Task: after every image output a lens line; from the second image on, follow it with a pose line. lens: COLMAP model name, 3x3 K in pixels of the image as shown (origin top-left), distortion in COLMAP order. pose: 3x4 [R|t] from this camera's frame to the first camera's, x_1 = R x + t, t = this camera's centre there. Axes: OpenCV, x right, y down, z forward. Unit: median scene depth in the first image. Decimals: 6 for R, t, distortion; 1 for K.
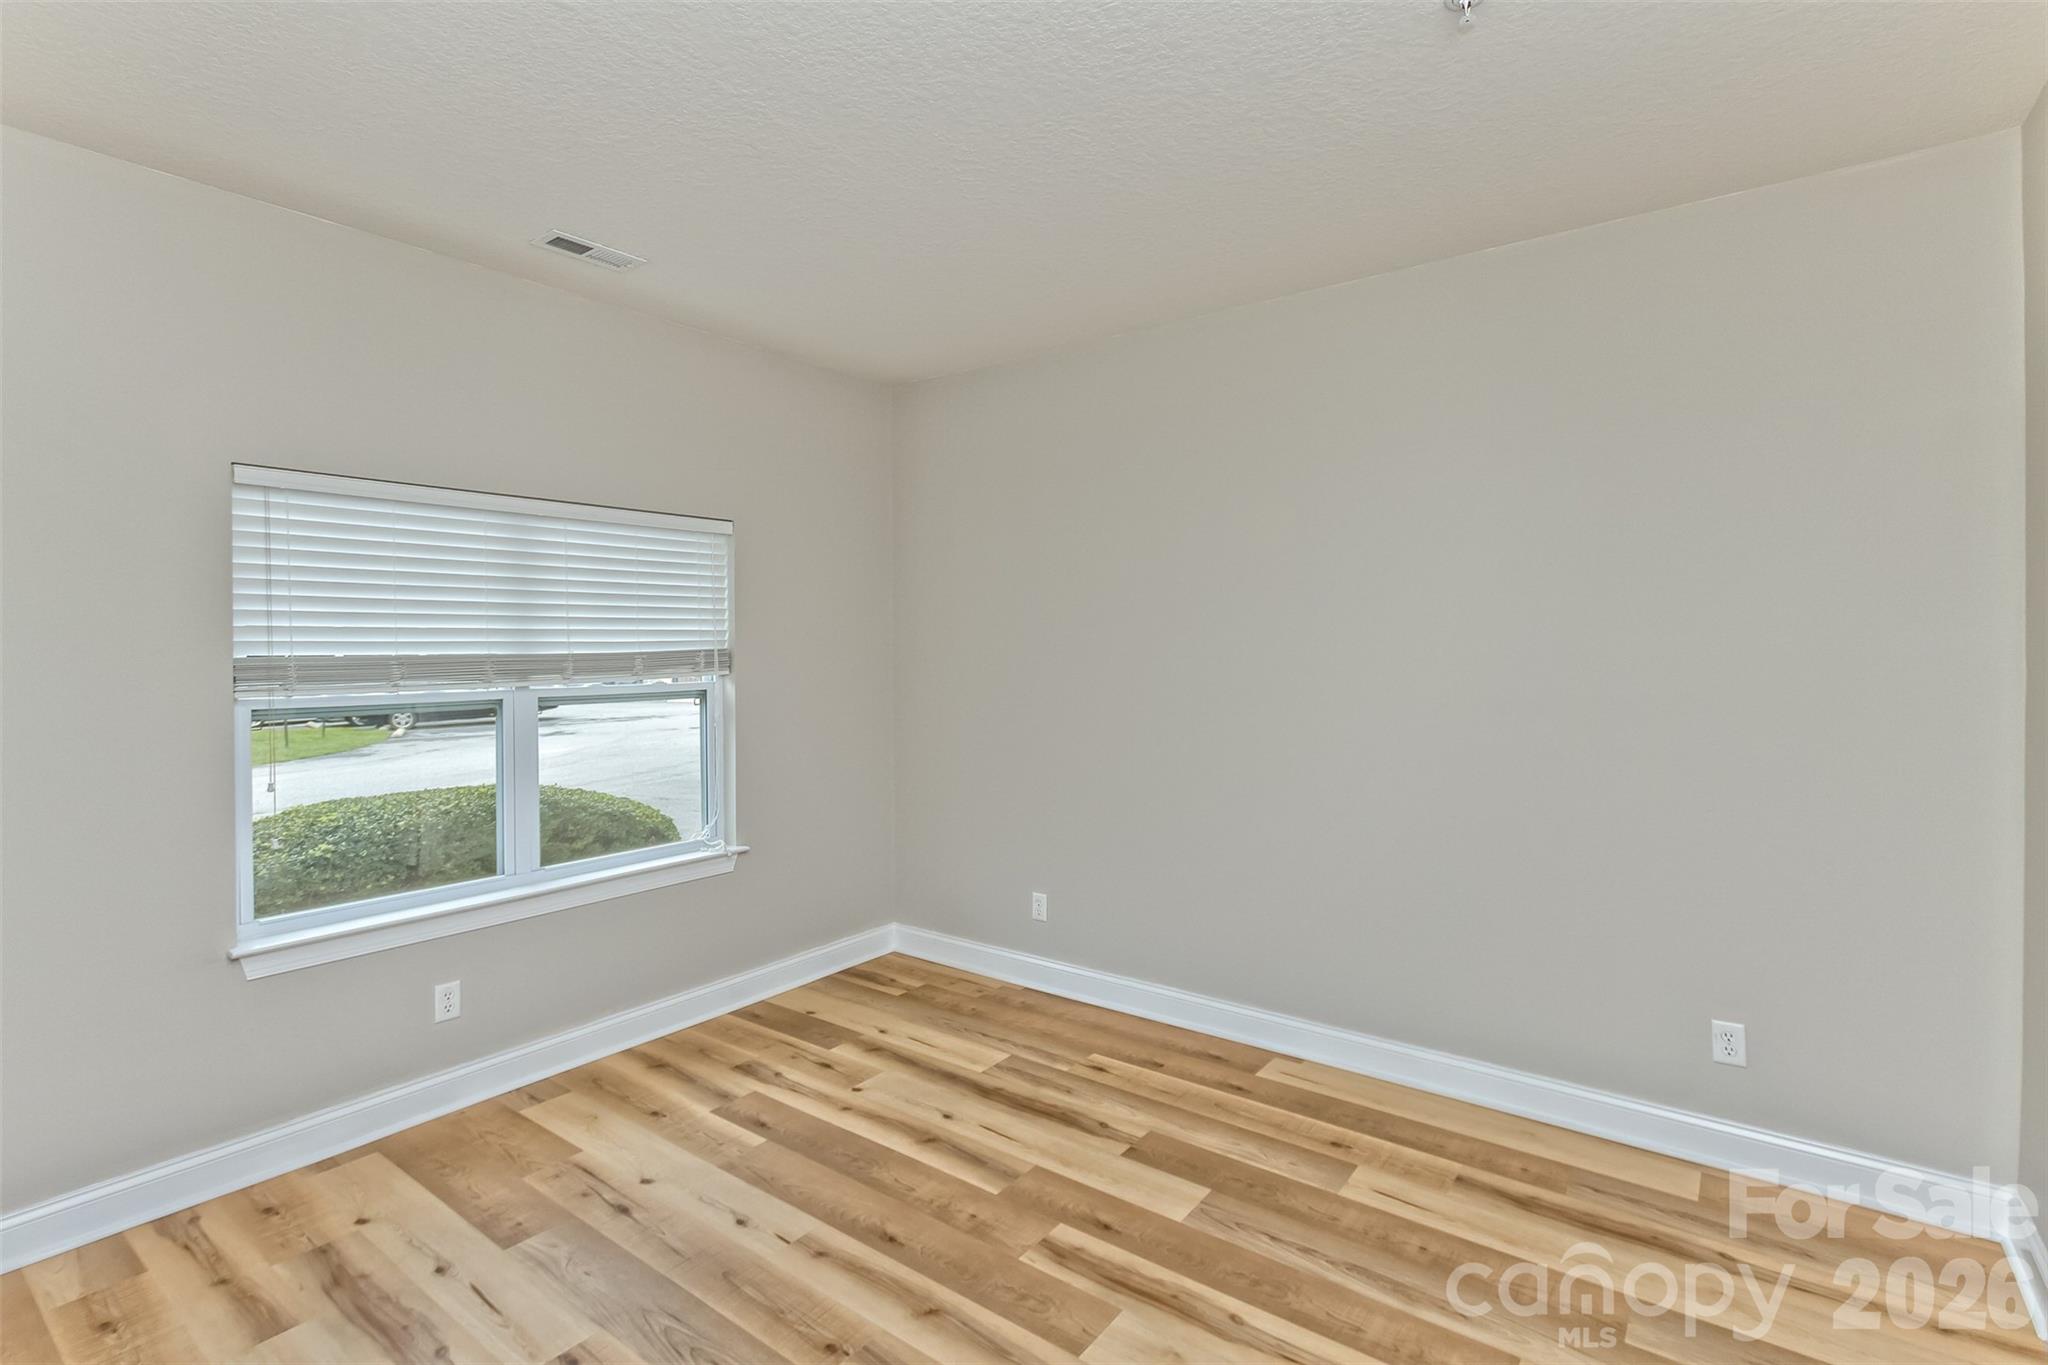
lens RADIAL K [[935.9, 0, 1022.9], [0, 935.9, 659.3], [0, 0, 1]] dist [-0.003227, -0.001019]
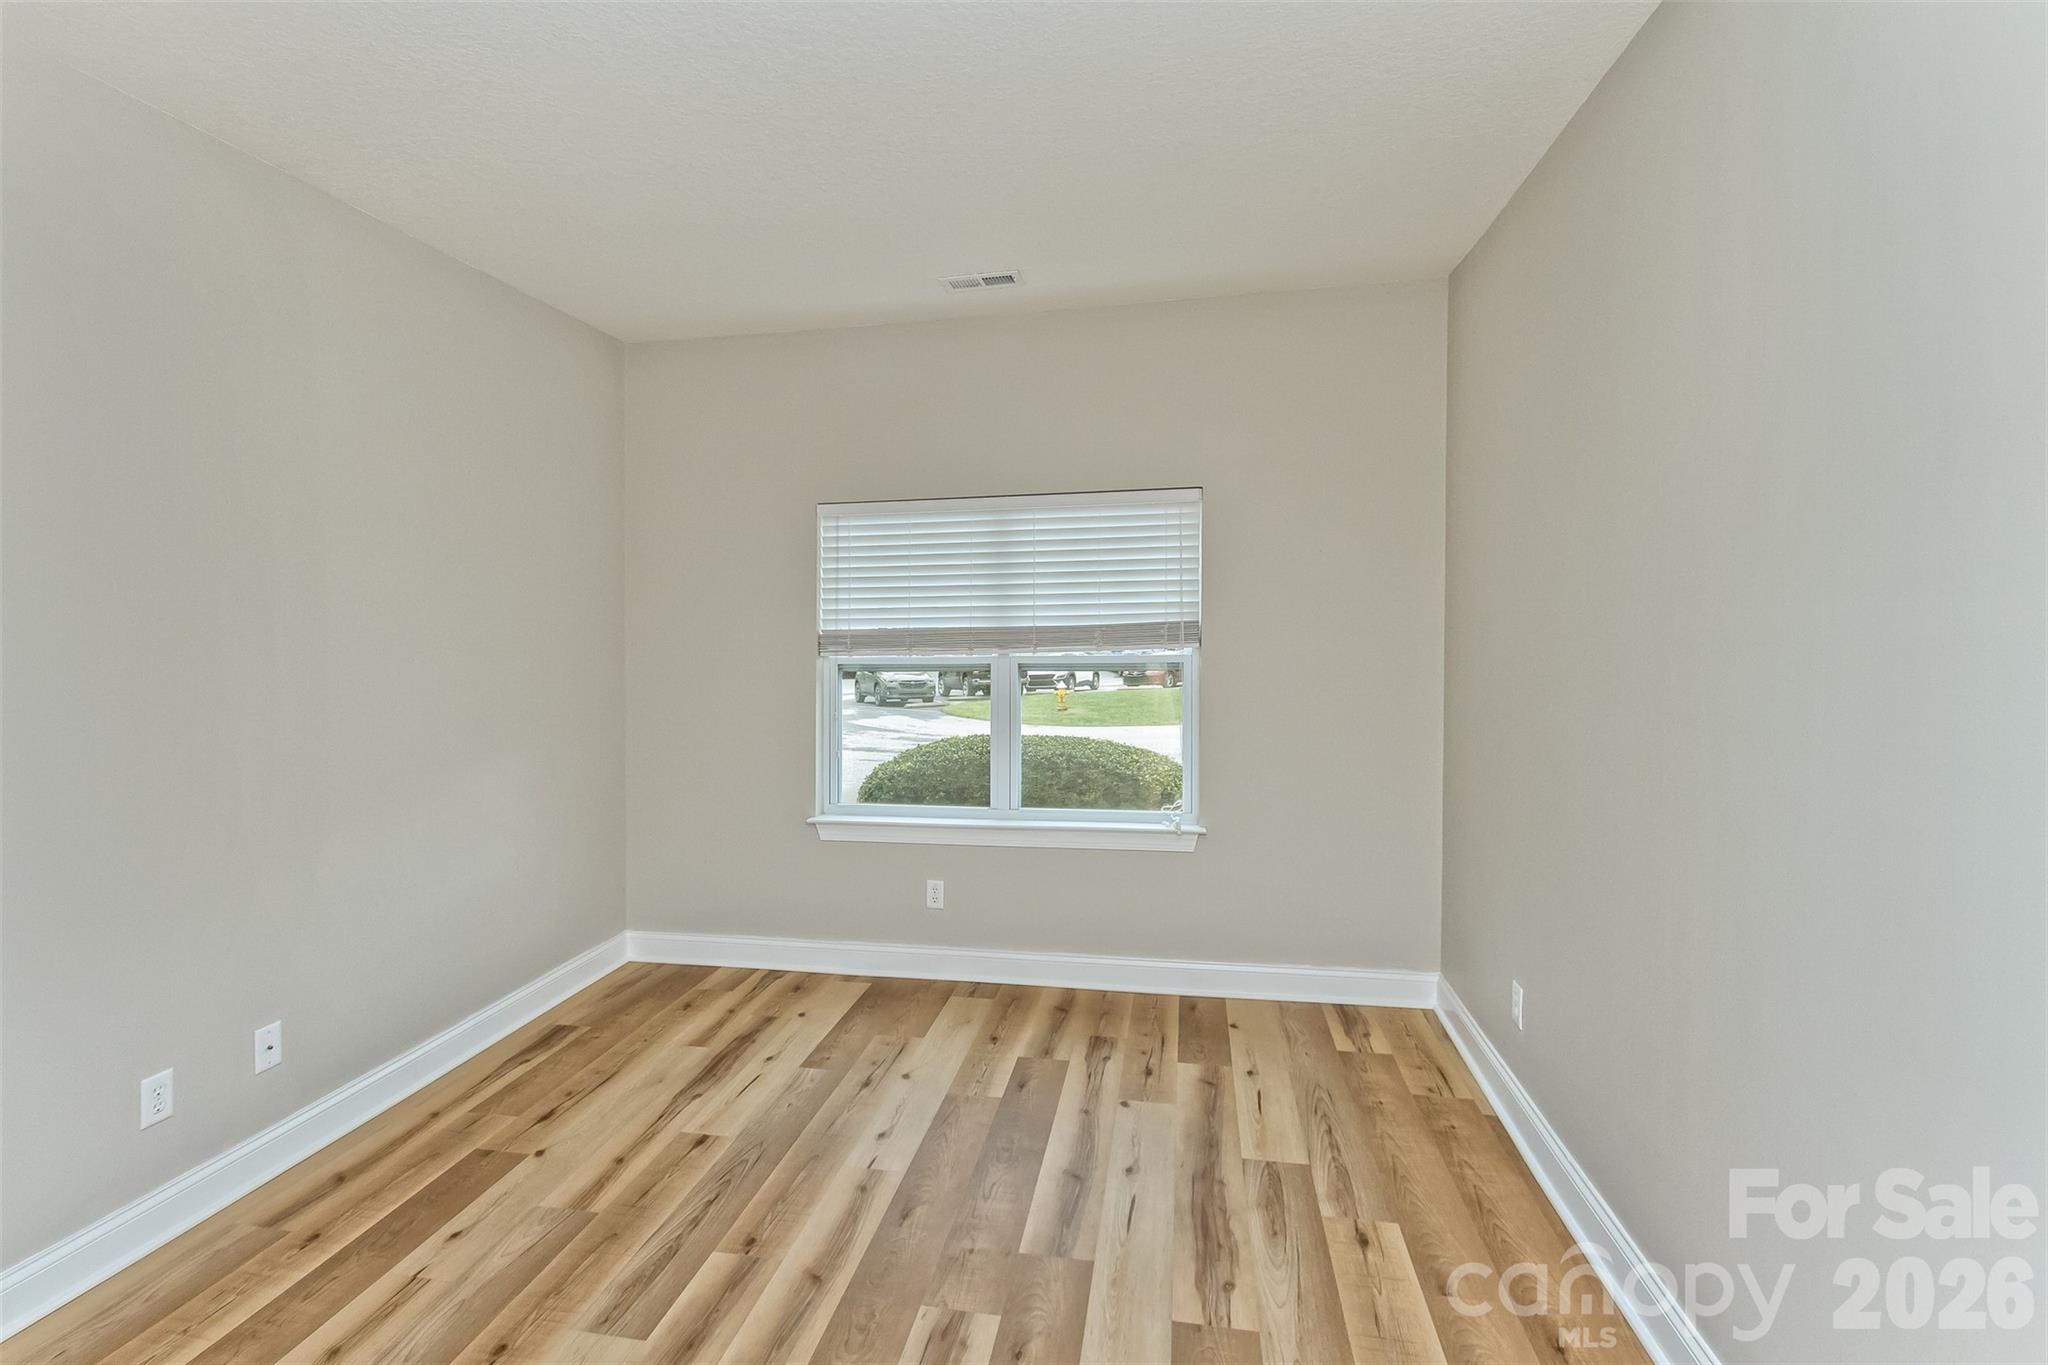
lens RADIAL K [[973.6, 0, 1020.3], [0, 973.6, 635.2], [0, 0, 1]] dist [-0.001182, -0.000345]
pose [[0.441114, 0.006231, -0.897430, 0.610041], [-0.002109, 0.999980, 0.005907, -0.002540], [0.897449, -0.000712, 0.441118, 0.476714]]
